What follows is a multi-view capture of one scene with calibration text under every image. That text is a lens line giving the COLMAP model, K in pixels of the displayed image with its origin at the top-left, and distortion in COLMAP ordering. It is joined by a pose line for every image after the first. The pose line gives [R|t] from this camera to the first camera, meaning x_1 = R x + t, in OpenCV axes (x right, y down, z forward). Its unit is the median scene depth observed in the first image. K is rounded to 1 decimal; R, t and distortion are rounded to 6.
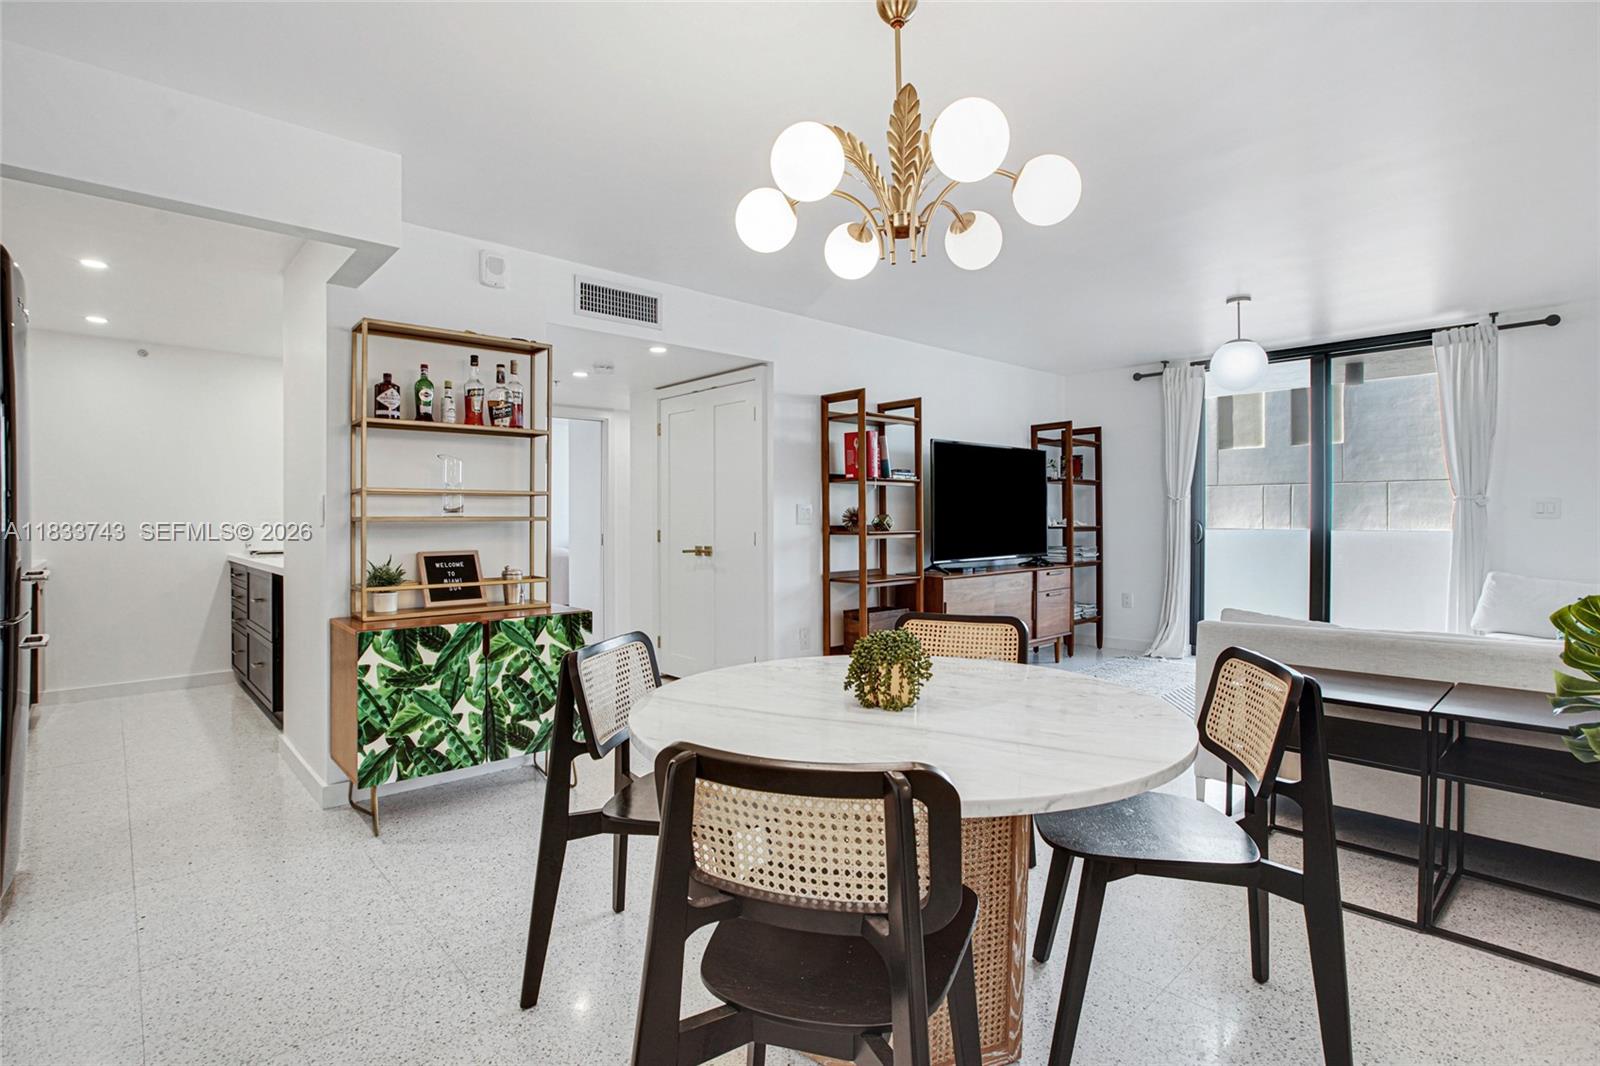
lens RADIAL K [[759.4, 0, 790.0], [0, 759.4, 520.3], [0, 0, 1]] dist [-0.032652, 0.007324]
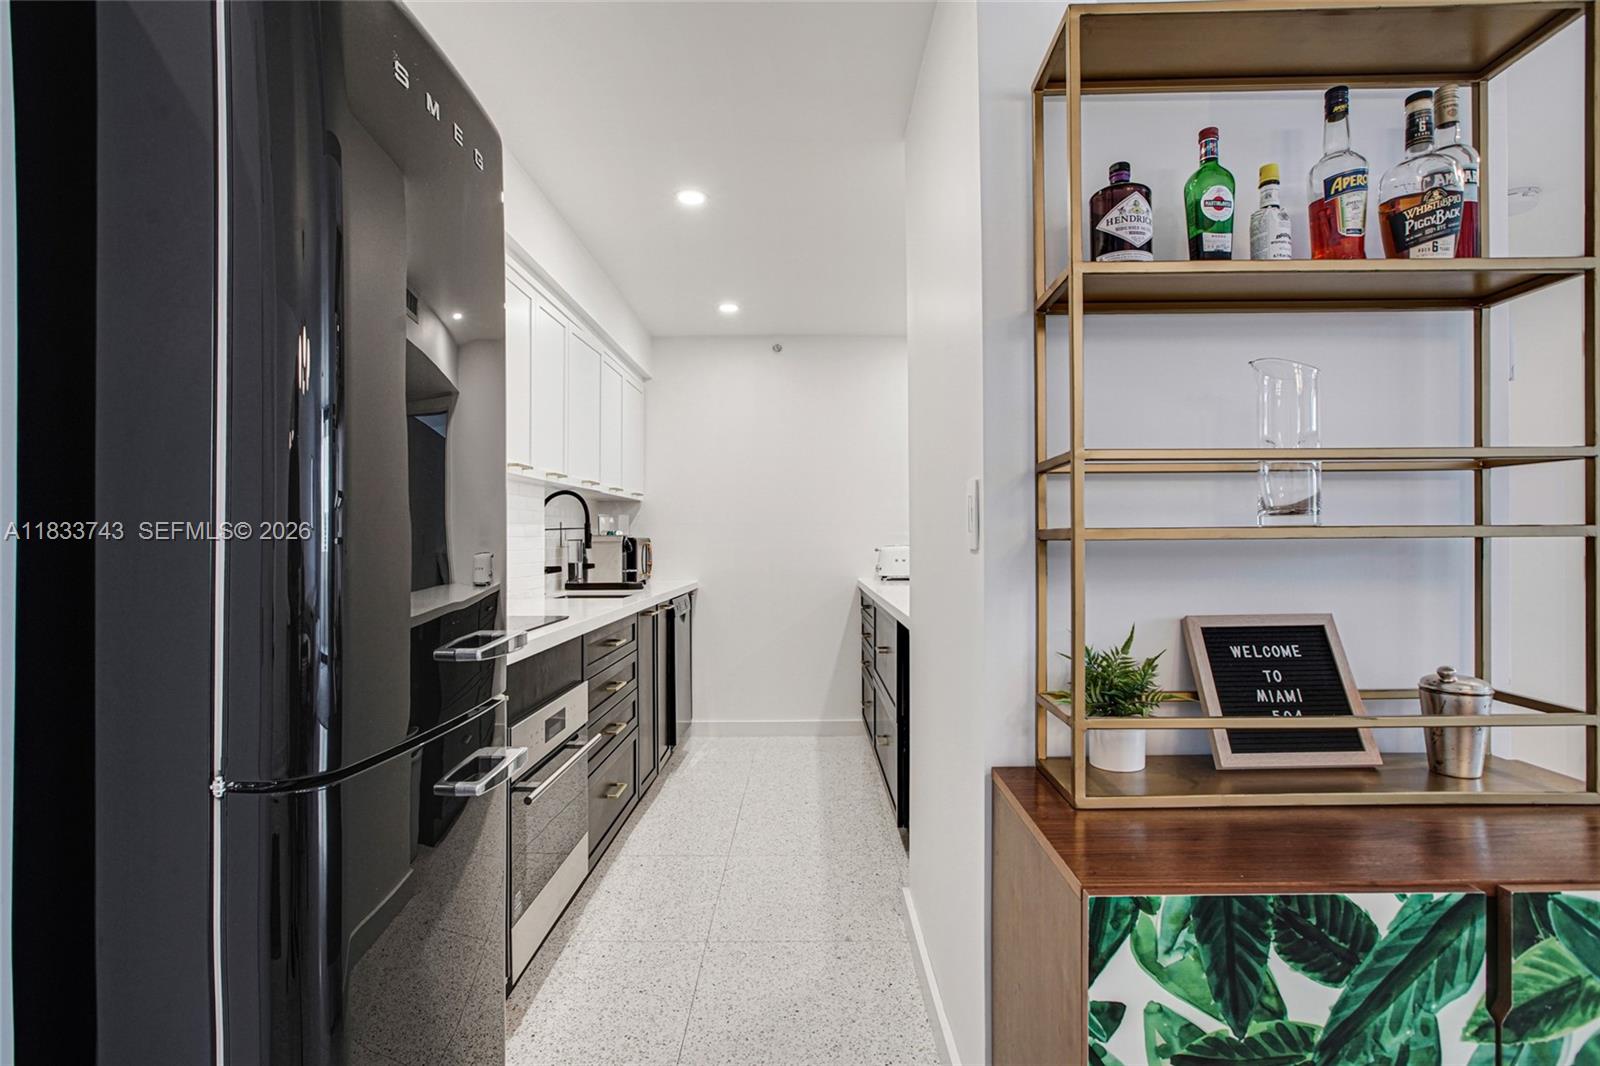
lens RADIAL K [[759.4, 0, 796.3], [0, 759.4, 529.8], [0, 0, 1]] dist [-0.032652, 0.007324]
pose [[0.724242, -0.009725, -0.689477, -0.390649], [0.001625, 0.999922, -0.012398, 0.000978], [0.689544, 0.007859, 0.724201, 0.602351]]
